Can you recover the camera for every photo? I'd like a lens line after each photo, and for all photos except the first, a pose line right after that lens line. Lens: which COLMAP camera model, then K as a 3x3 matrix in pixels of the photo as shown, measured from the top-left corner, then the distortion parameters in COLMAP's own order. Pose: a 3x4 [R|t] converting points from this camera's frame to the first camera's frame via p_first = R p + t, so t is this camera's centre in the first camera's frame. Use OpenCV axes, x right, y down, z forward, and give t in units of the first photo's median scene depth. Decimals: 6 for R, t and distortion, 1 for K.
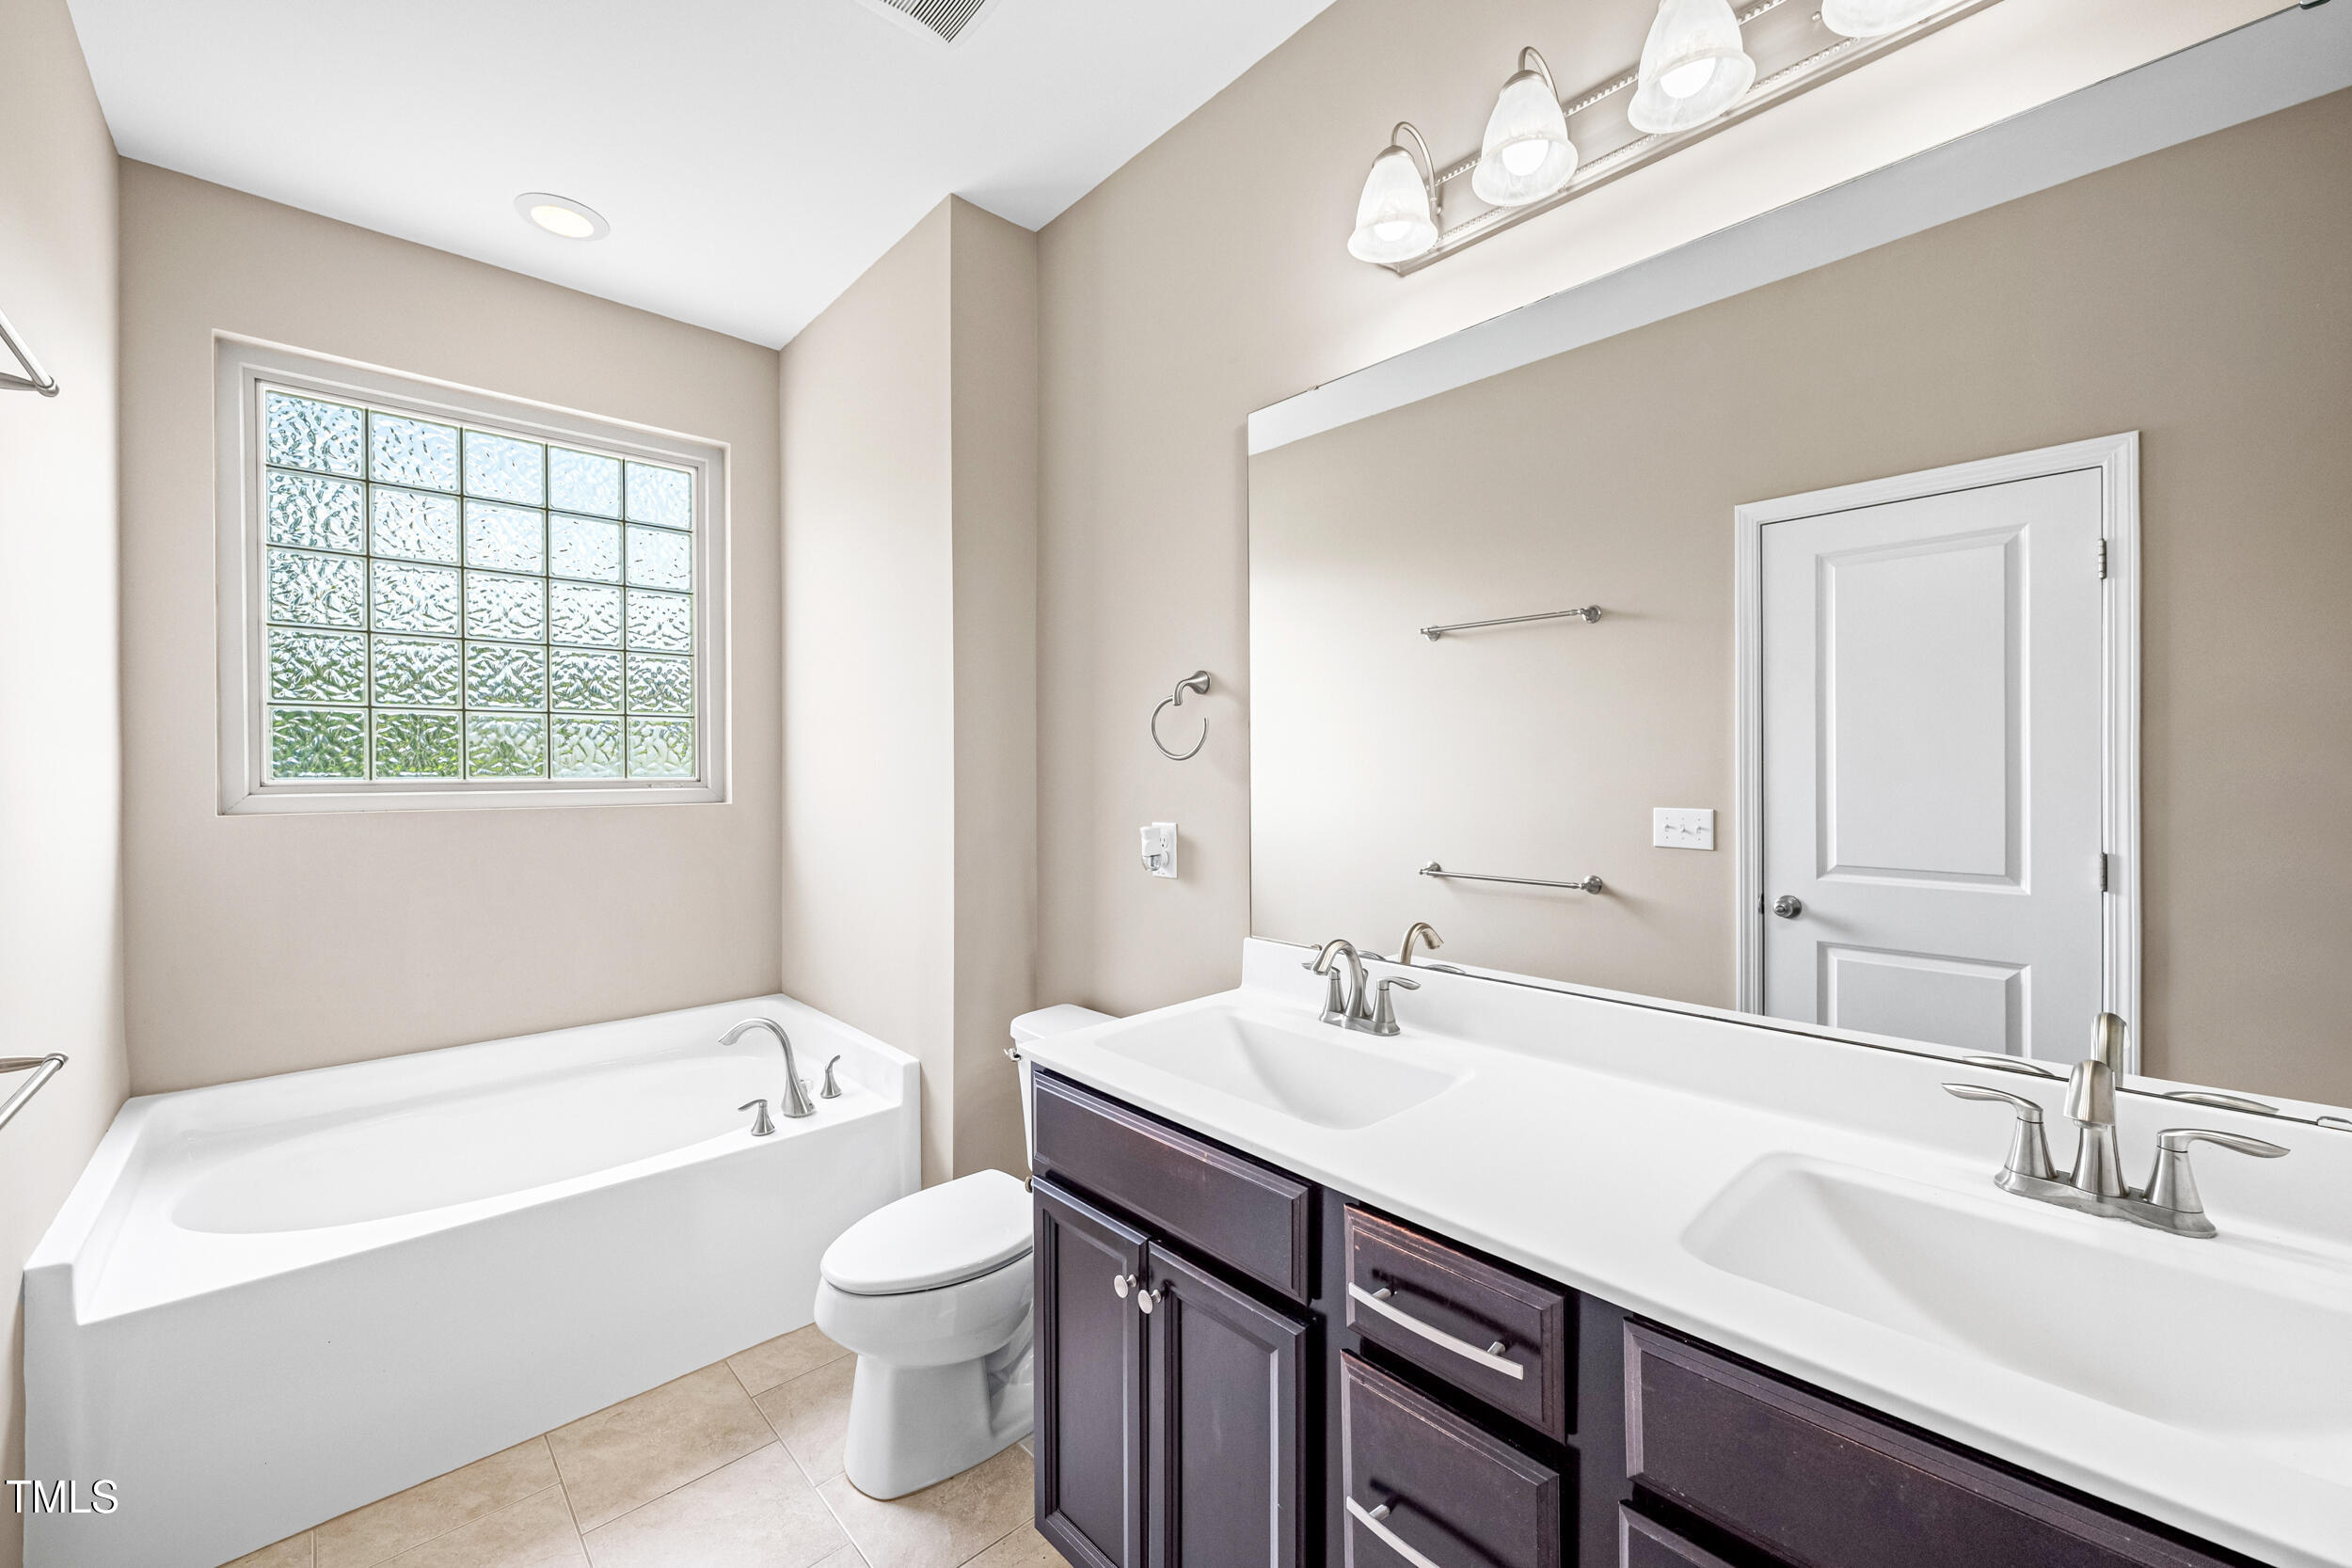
lens RADIAL K [[921.4, 0, 1179.1], [0, 921.4, 787.1], [0, 0, 1]] dist [0.000952, -0.003070]
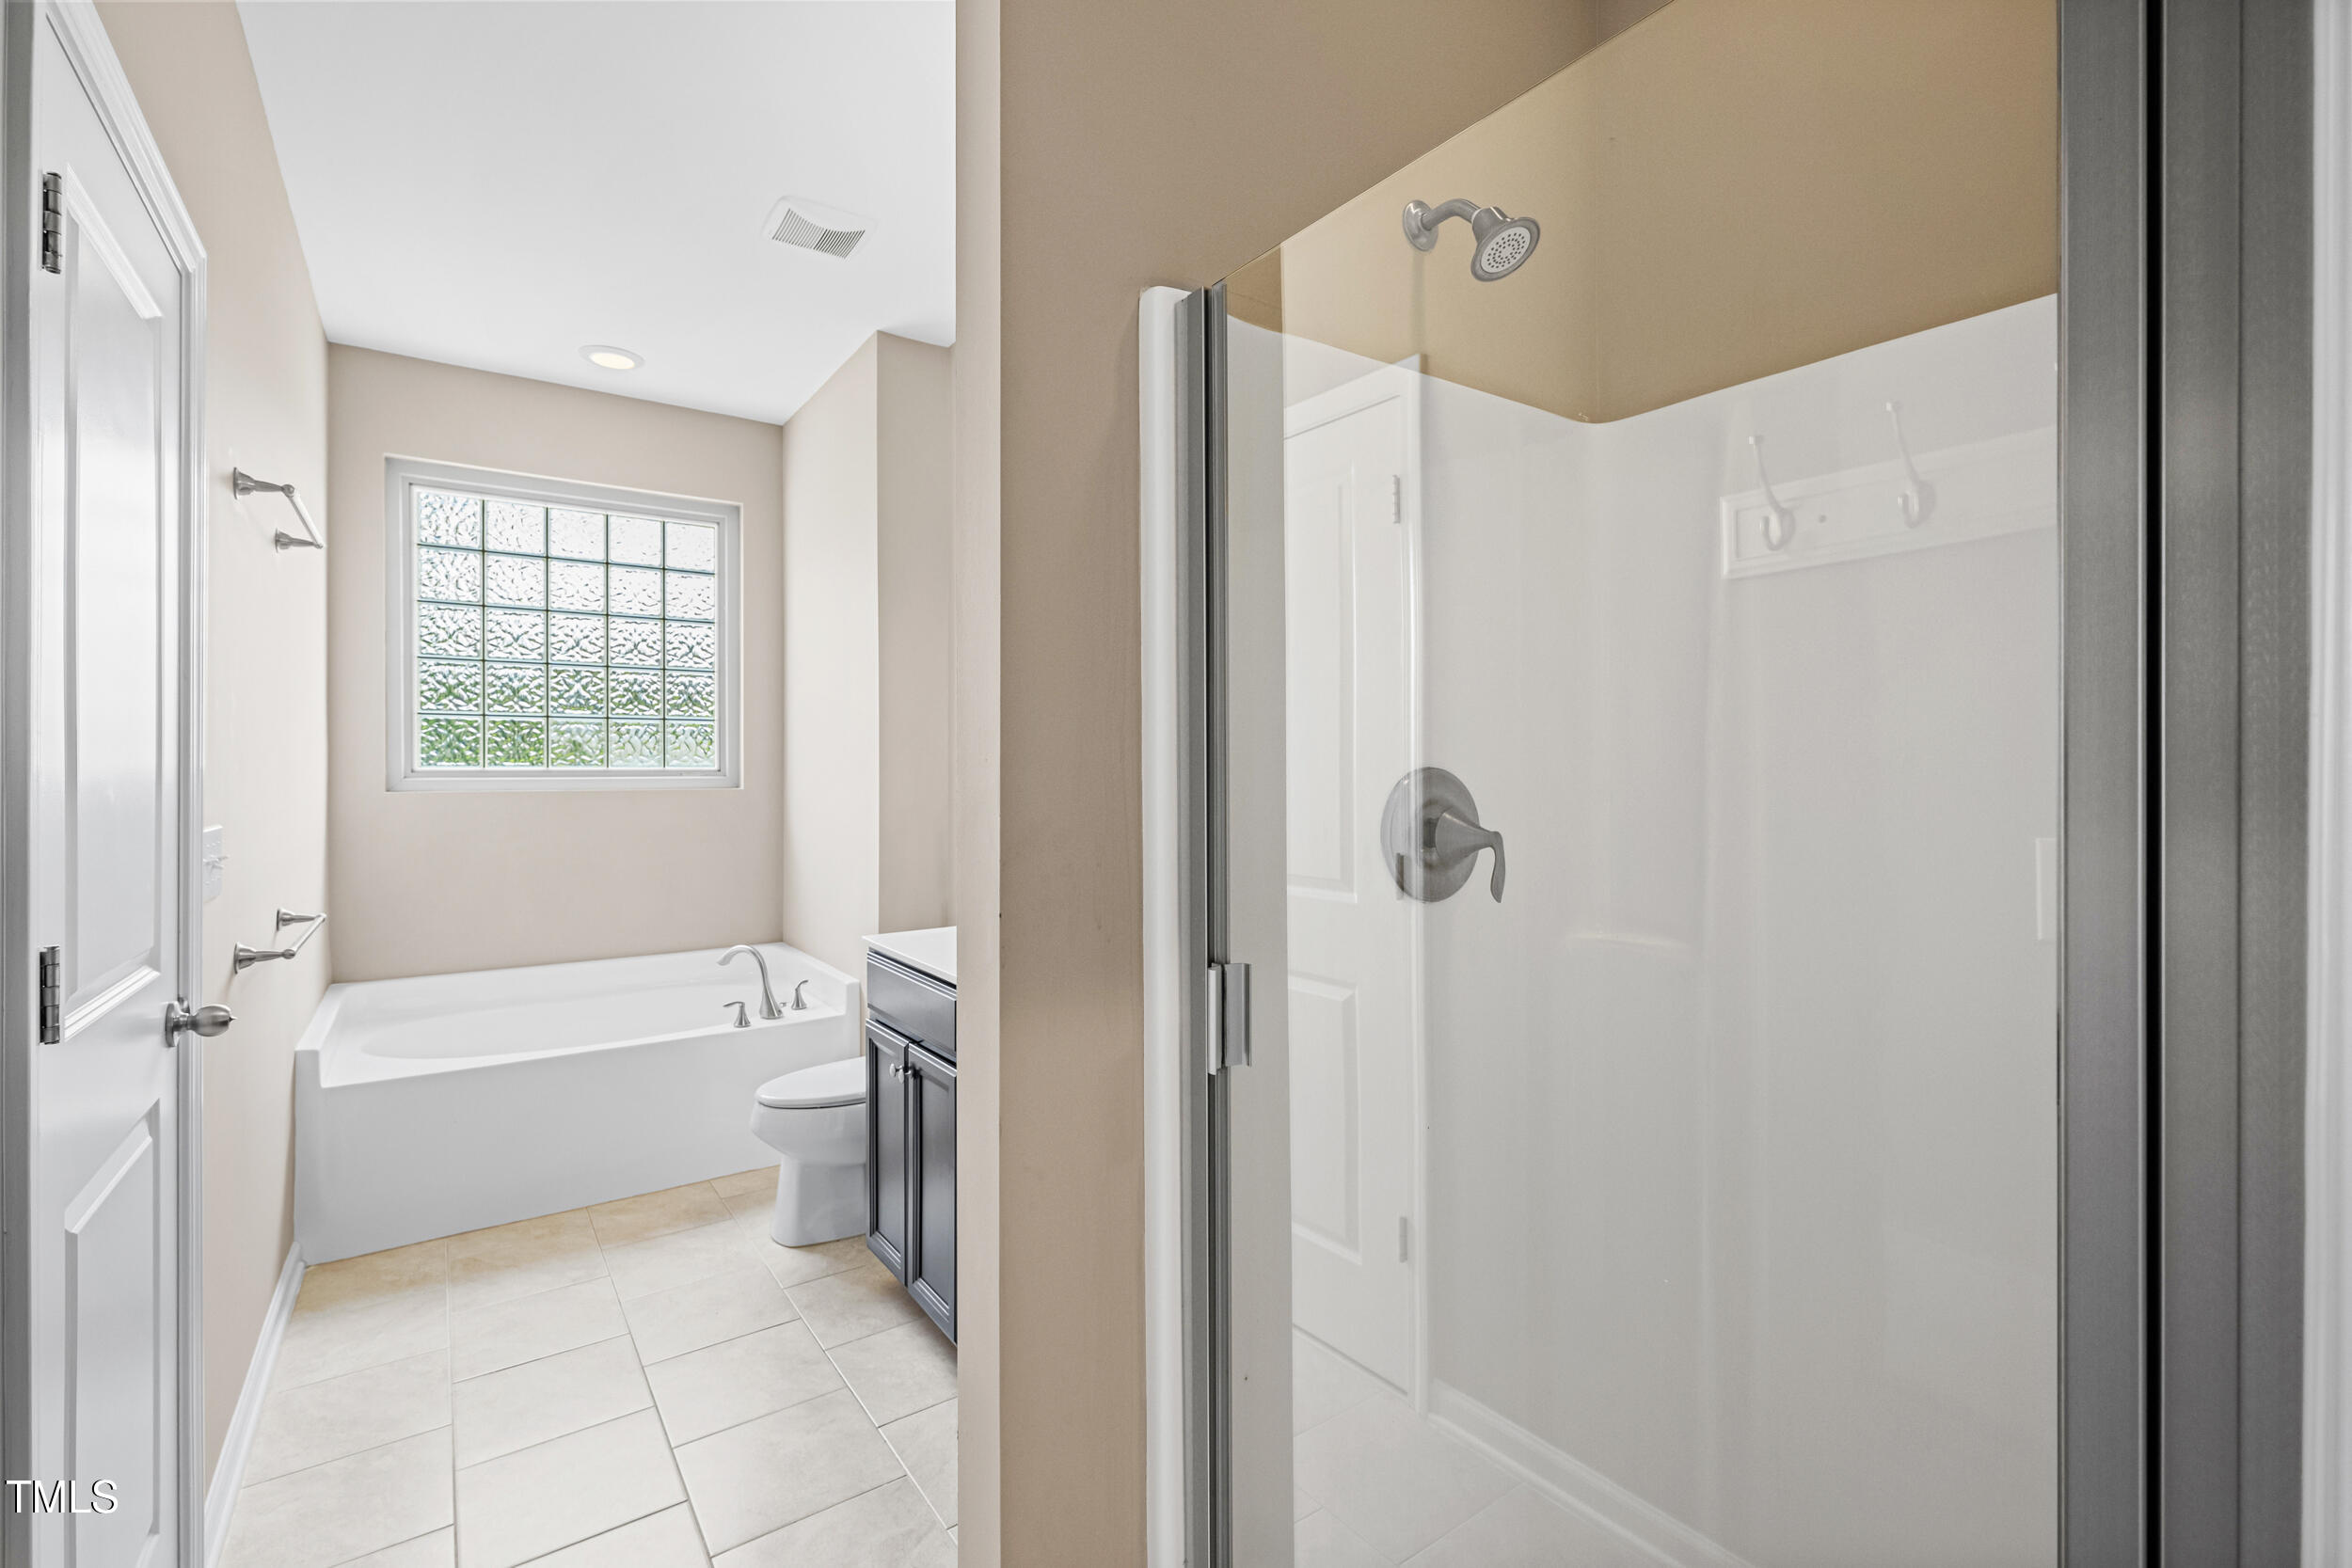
lens RADIAL K [[1033.3, 0, 1176.0], [0, 1033.3, 784.0], [0, 0, 1]] dist [-0.000176, -0.000130]
pose [[0.991226, 0.003234, -0.132136, 0.338918], [-0.003788, 0.999985, -0.003947, 0.017765], [0.132121, 0.004413, 0.991224, -0.380721]]
